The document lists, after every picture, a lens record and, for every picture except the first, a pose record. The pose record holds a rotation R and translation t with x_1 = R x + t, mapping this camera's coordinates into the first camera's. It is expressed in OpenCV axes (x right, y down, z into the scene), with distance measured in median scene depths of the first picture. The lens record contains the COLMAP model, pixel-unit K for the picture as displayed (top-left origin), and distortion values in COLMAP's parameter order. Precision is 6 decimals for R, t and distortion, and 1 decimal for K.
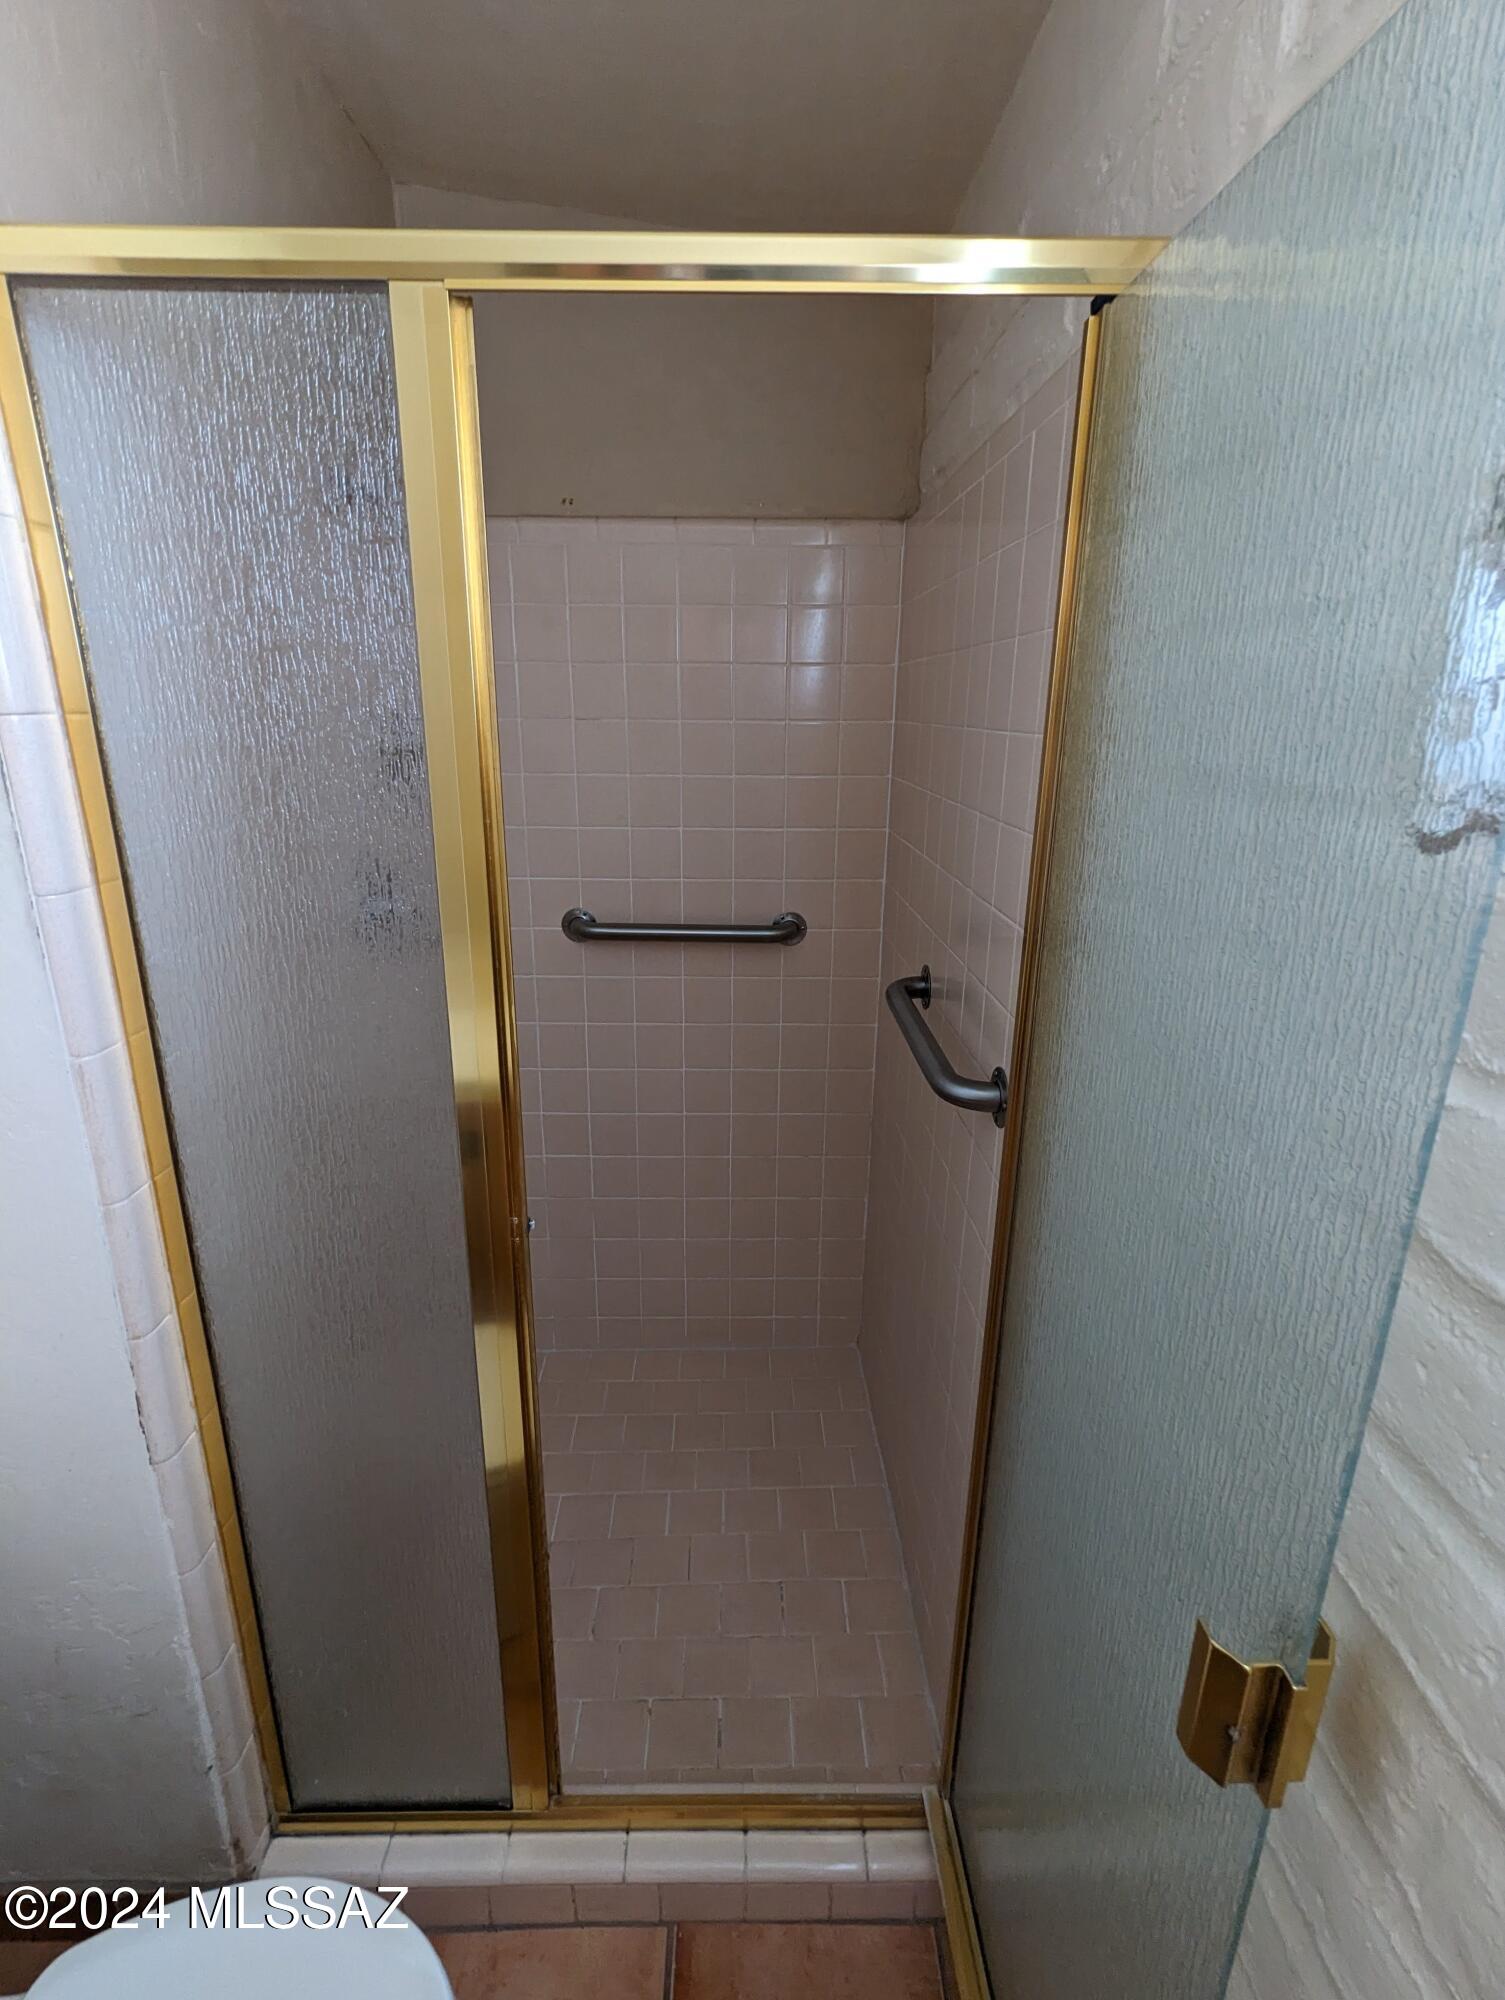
lens RADIAL K [[952.5, 0, 749.4], [0, 952.5, 1001.1], [0, 0, 1]] dist [0.000455, -0.000305]
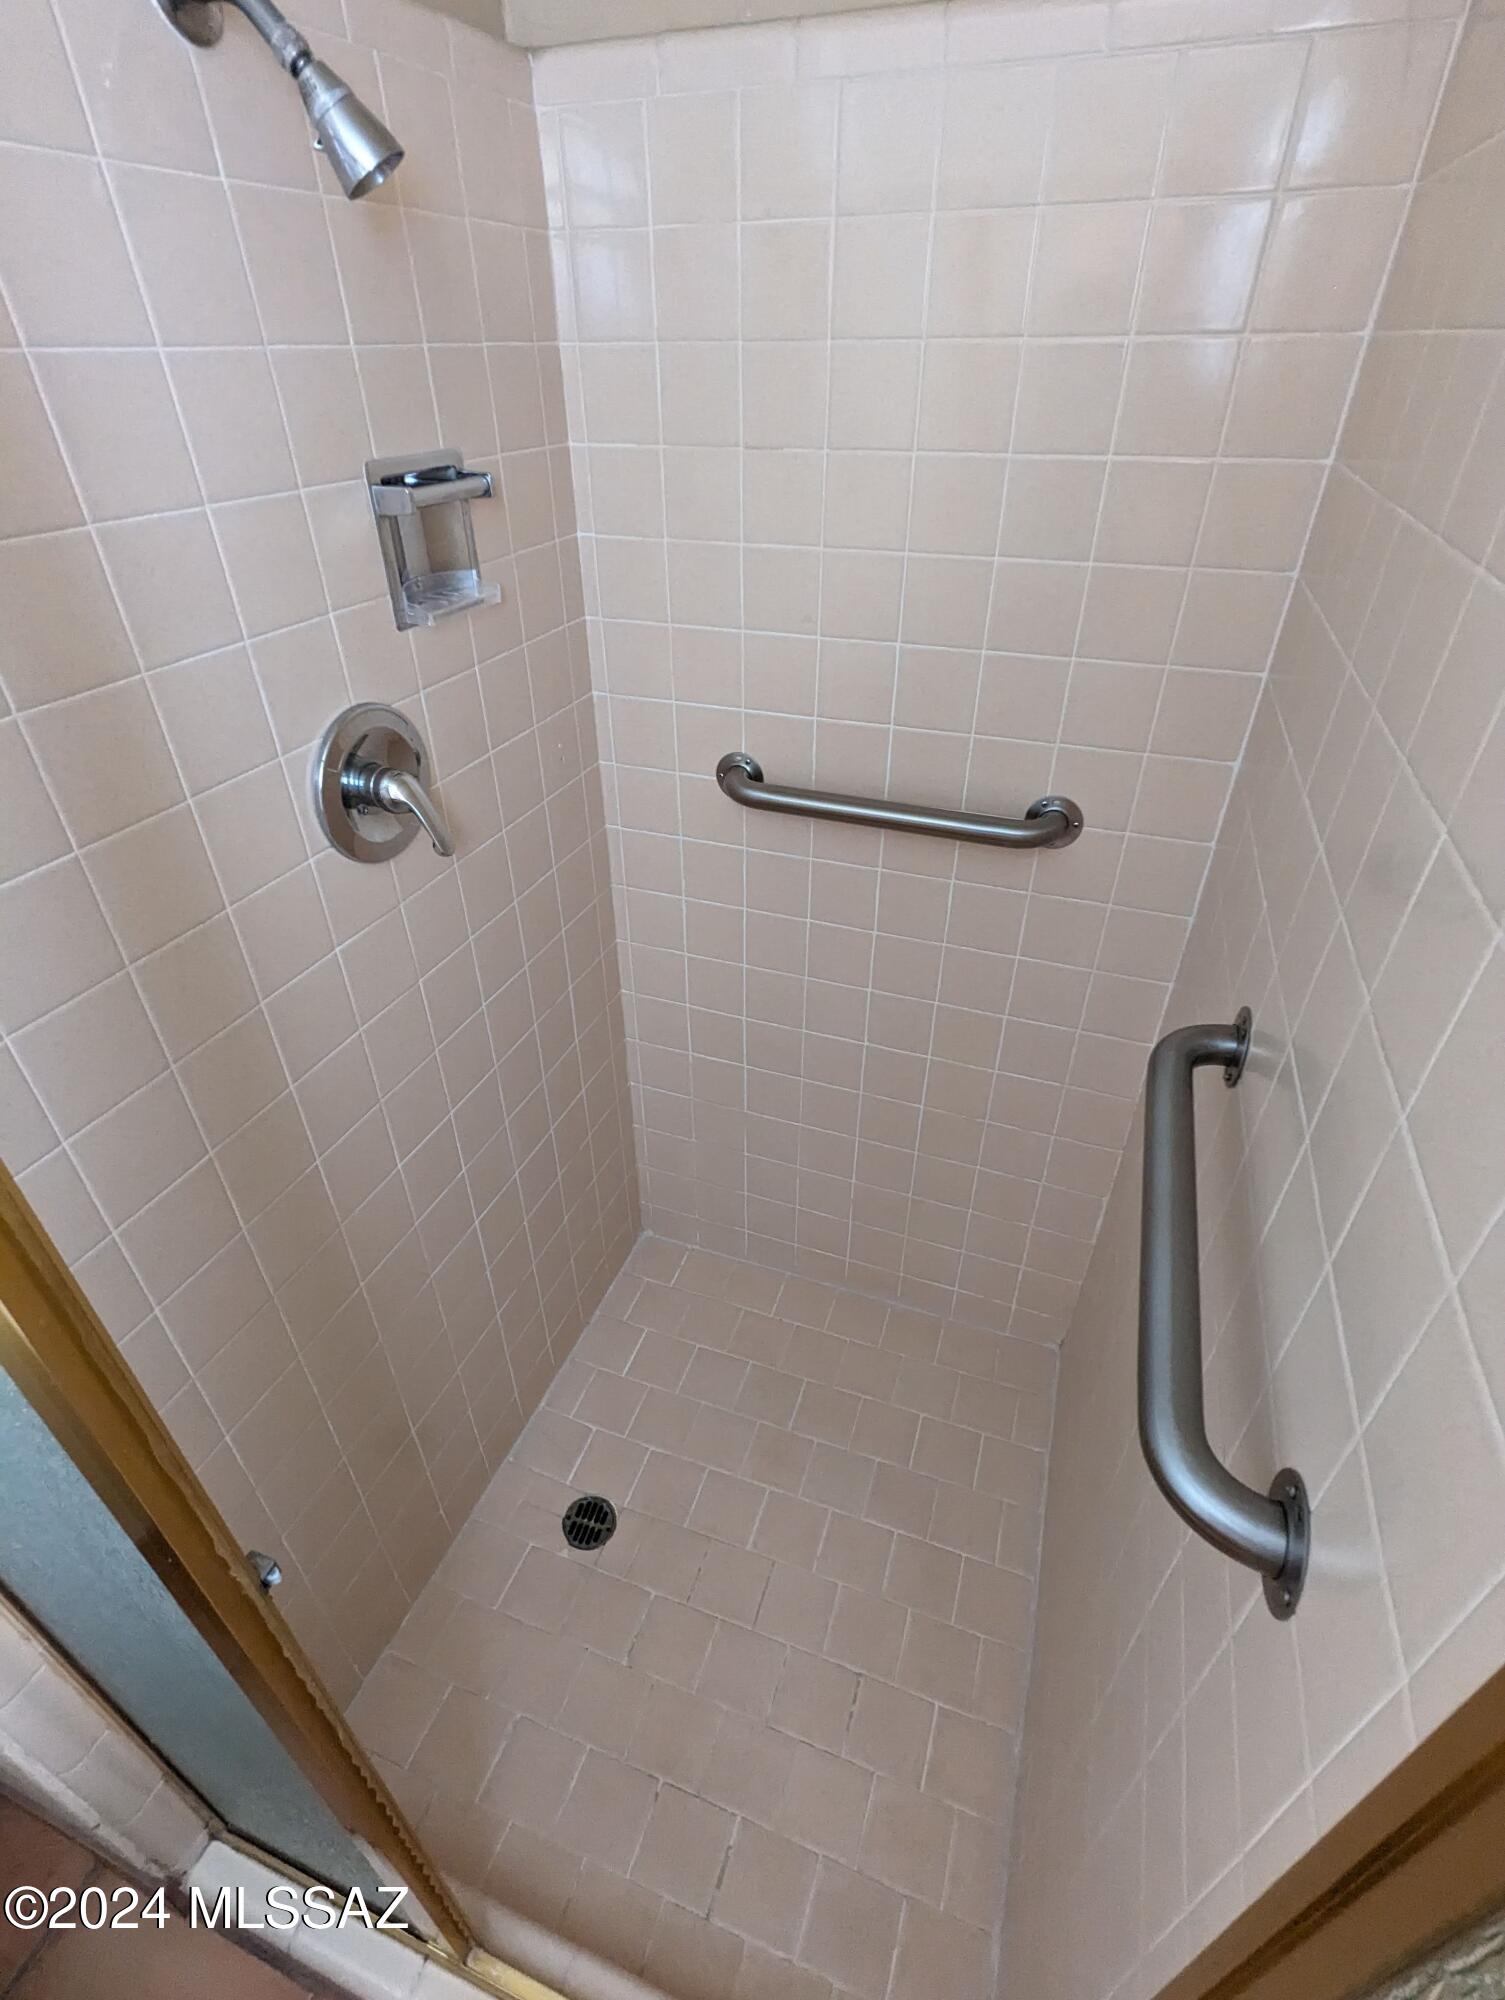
lens RADIAL K [[952.5, 0, 752.5], [0, 952.5, 998.2], [0, 0, 1]] dist [0.000455, -0.000305]
pose [[0.932929, 0.194724, -0.302864, 0.070056], [-0.096656, 0.945712, 0.310302, -0.143870], [0.346845, -0.260216, 0.901103, 0.342626]]
